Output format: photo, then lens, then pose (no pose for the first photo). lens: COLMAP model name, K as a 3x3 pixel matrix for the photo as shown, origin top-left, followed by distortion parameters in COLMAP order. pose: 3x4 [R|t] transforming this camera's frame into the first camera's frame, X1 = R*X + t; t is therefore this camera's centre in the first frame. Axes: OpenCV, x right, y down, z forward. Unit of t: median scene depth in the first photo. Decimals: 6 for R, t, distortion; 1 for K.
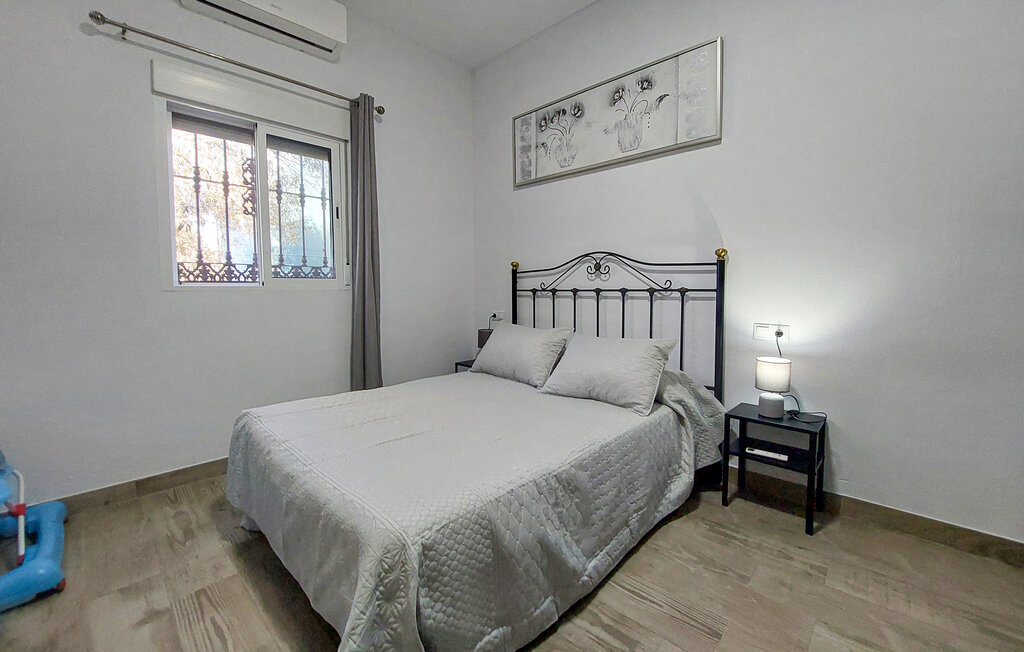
lens RADIAL K [[399.6, 0, 512.0], [0, 399.6, 326.0], [0, 0, 1]] dist [-0.029005, 0.000064]
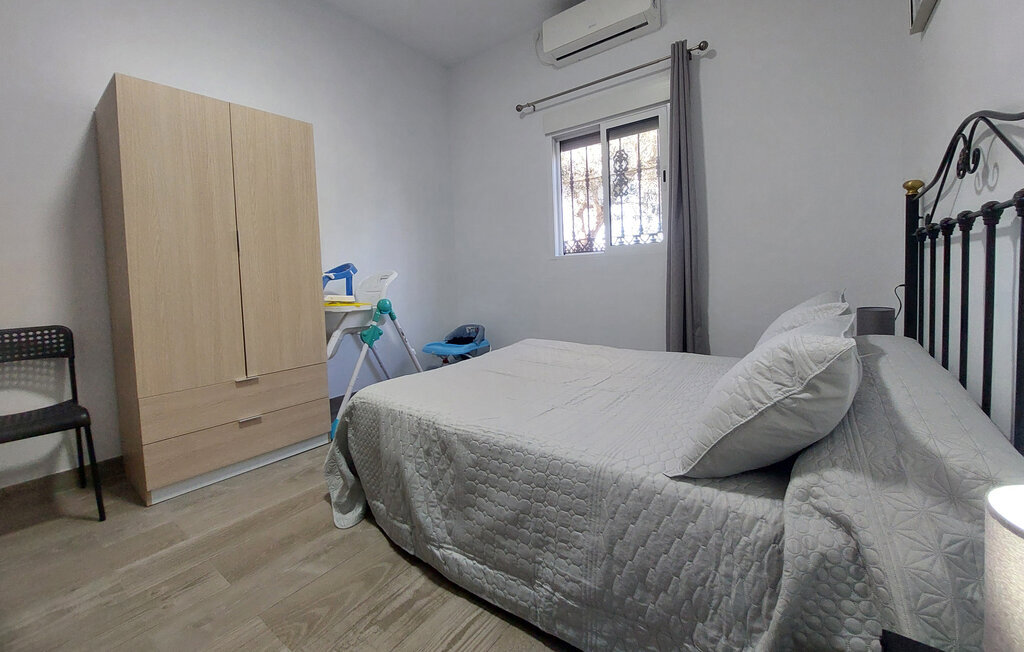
lens RADIAL K [[403.9, 0, 512.5], [0, 403.9, 299.4], [0, 0, 1]] dist [-0.017232, -0.000025]
pose [[0.126331, 0.054894, -0.990468, 0.640876], [-0.048763, 0.997604, 0.049070, -0.006591], [0.990789, 0.042099, 0.128706, 0.592869]]
